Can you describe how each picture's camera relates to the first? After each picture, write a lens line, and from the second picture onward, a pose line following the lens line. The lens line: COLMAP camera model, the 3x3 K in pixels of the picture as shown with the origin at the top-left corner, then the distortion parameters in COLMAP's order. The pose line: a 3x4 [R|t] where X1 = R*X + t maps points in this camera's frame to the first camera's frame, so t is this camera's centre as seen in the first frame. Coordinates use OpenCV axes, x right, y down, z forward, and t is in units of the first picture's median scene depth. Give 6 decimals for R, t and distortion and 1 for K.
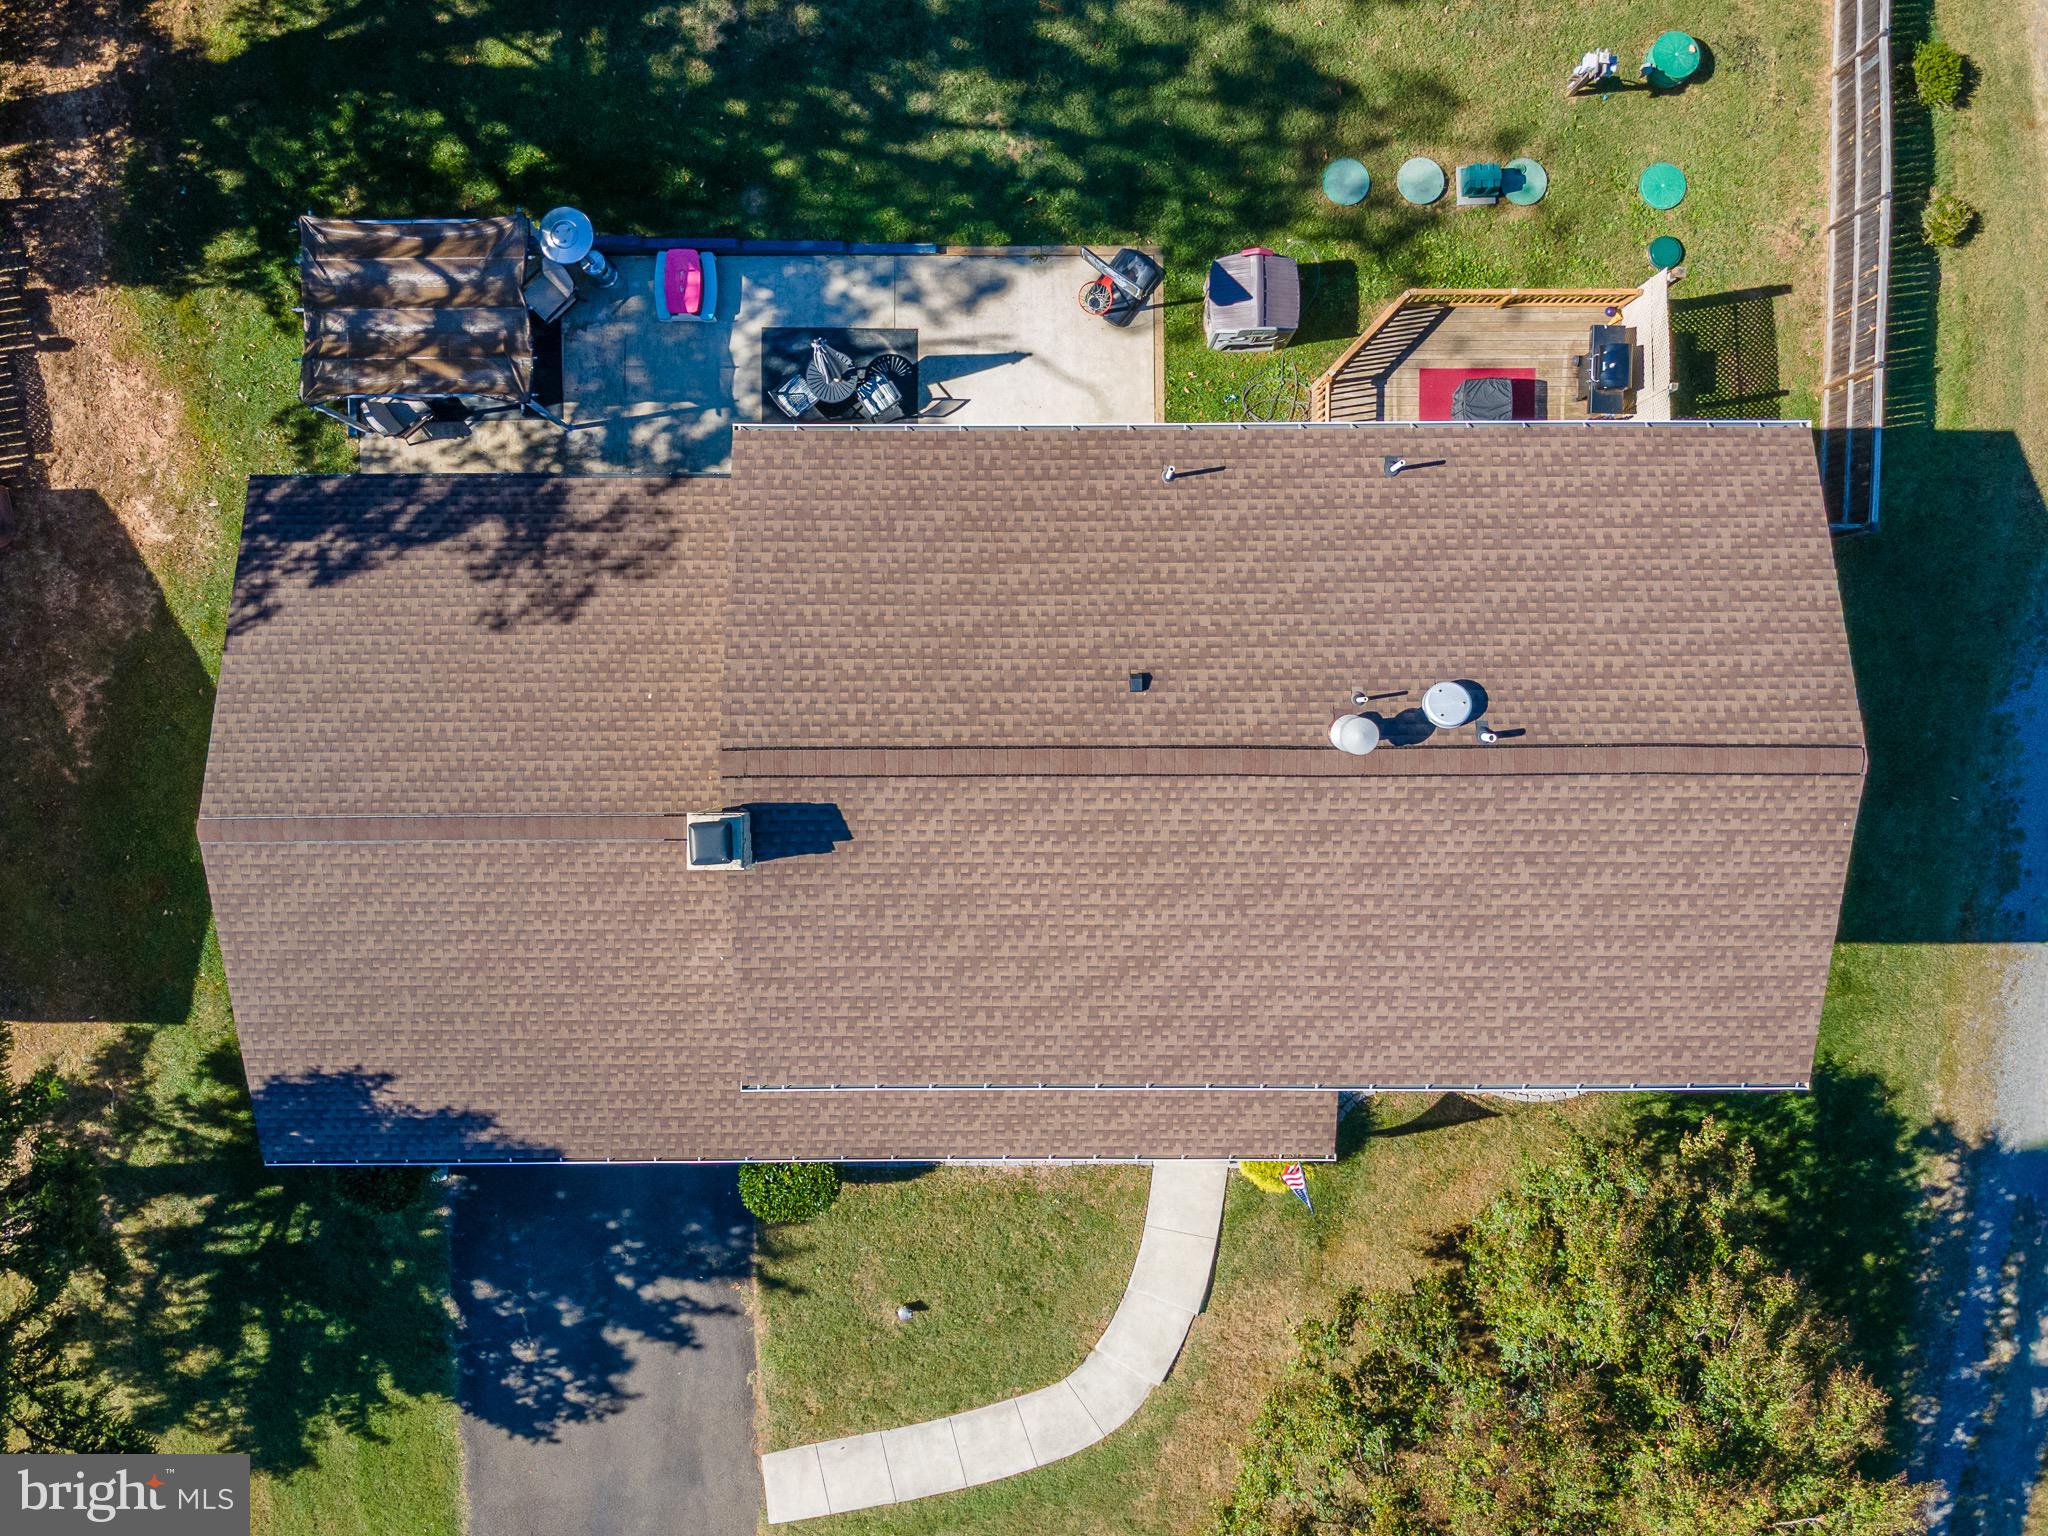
lens RADIAL K [[1519.2, 0, 1024.0], [0, 1519.2, 768.0], [0, 0, 1]] dist [0.018057, 0.001271]
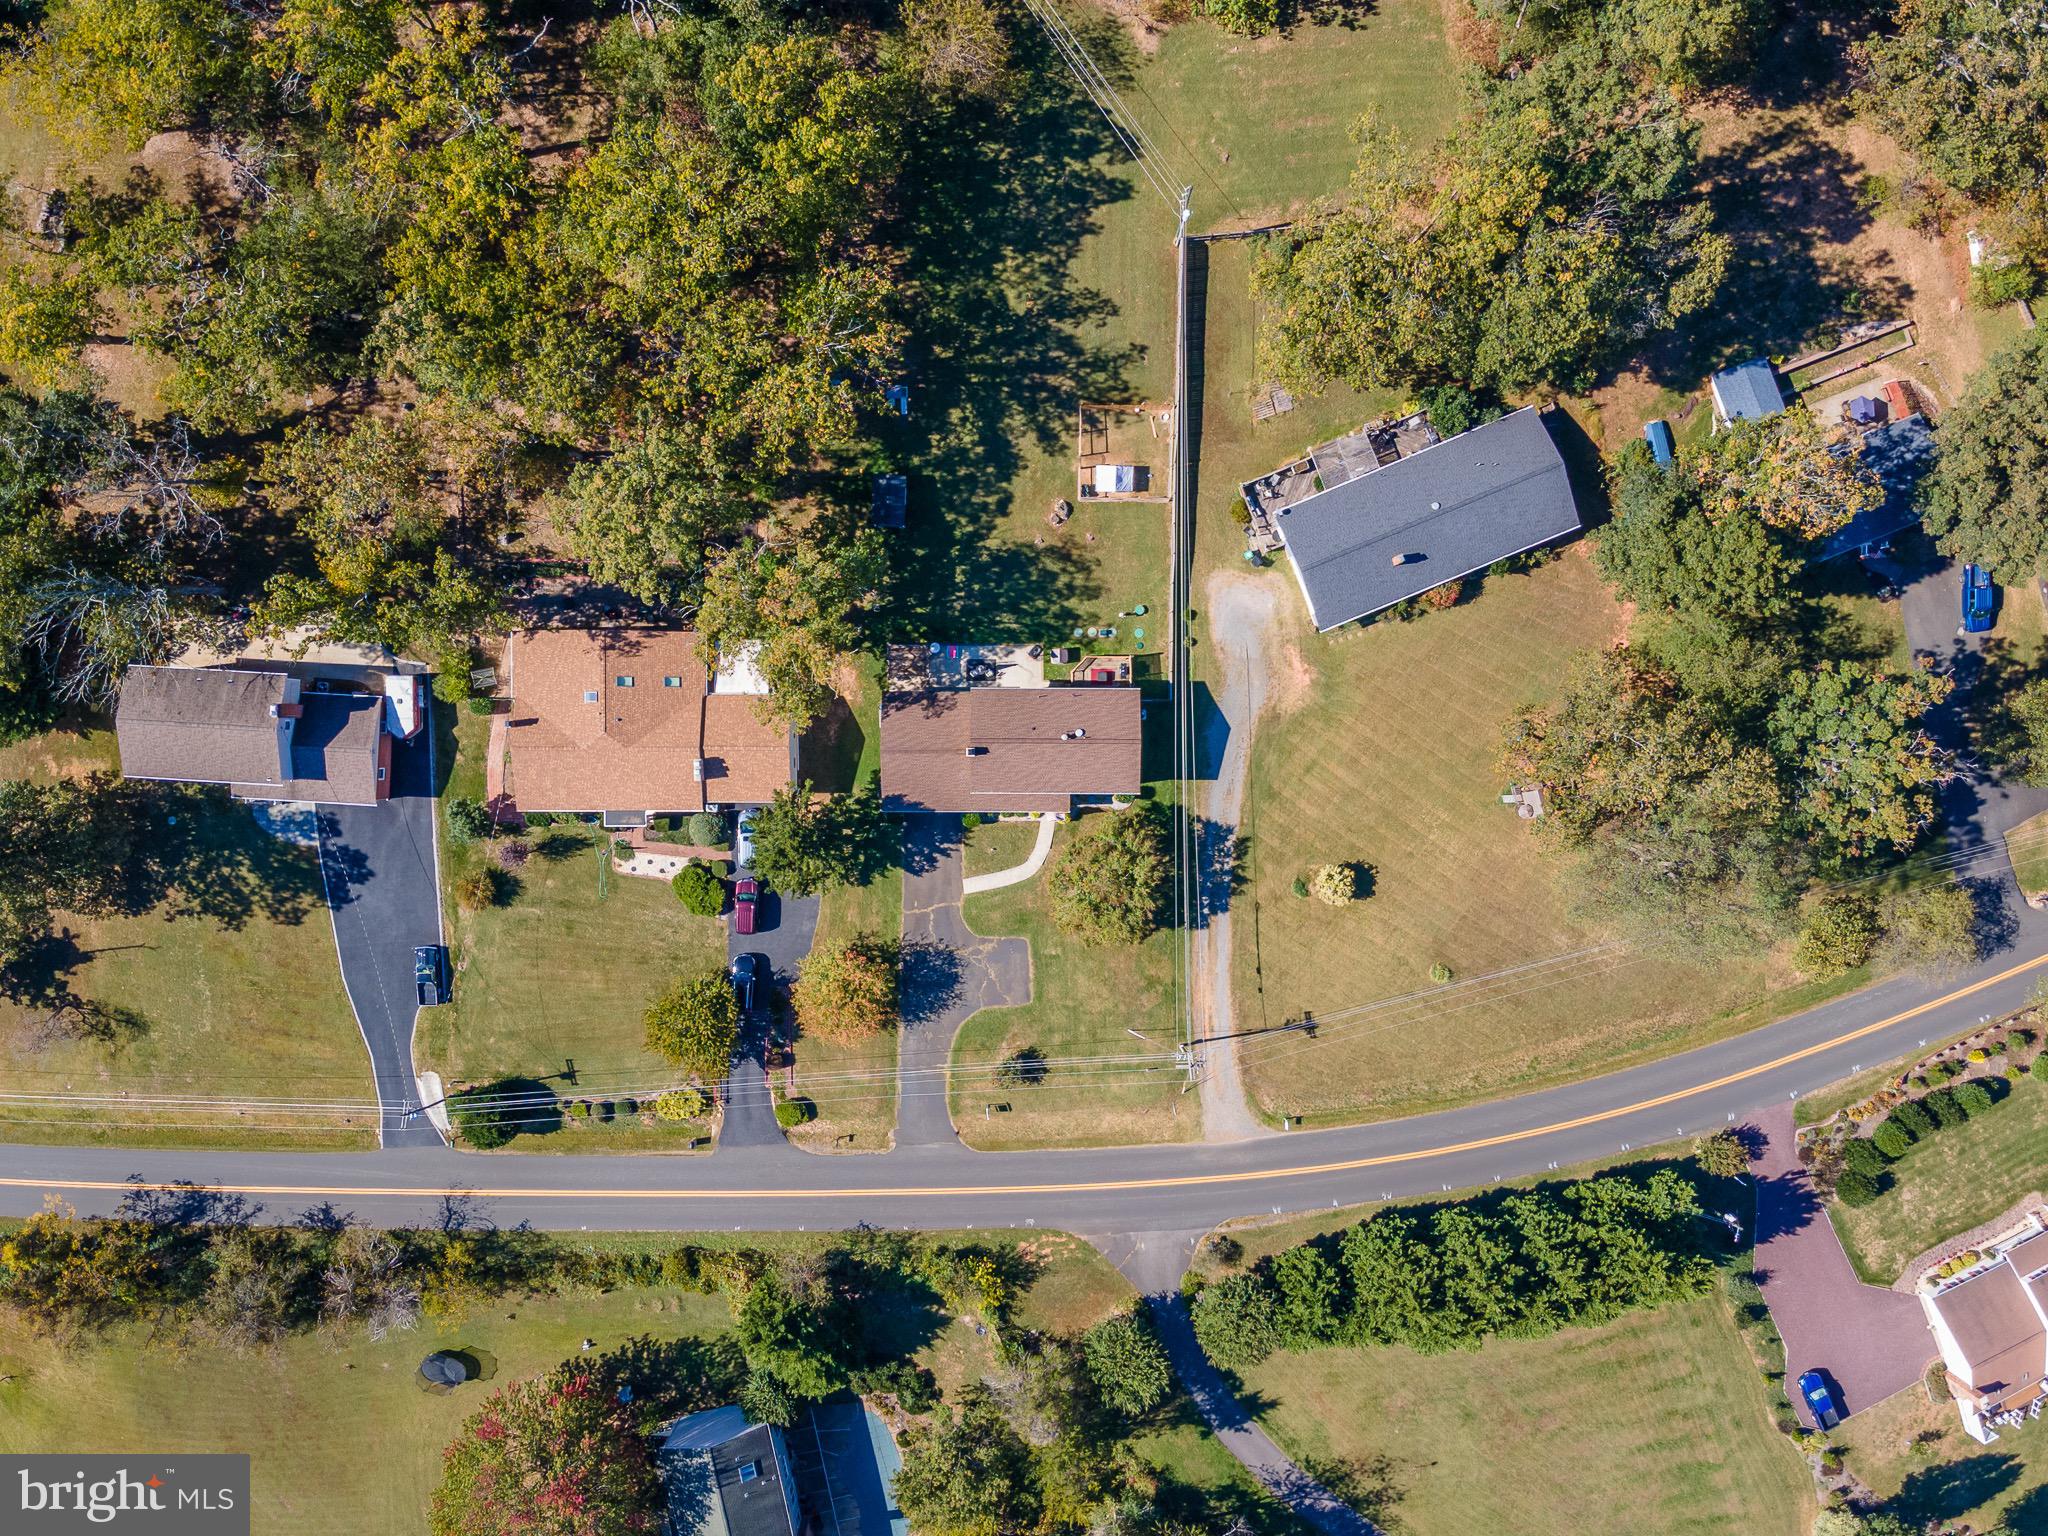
lens RADIAL K [[1442.4, 0, 946.5], [0, 1442.4, 768.5], [0, 0, 1]] dist [0.104514, -0.163425]
pose [[0.998843, 0.008365, -0.047351, -0.003810], [-0.008831, 0.999915, -0.009628, 0.134454], [0.047266, 0.010035, 0.998832, -3.979984]]
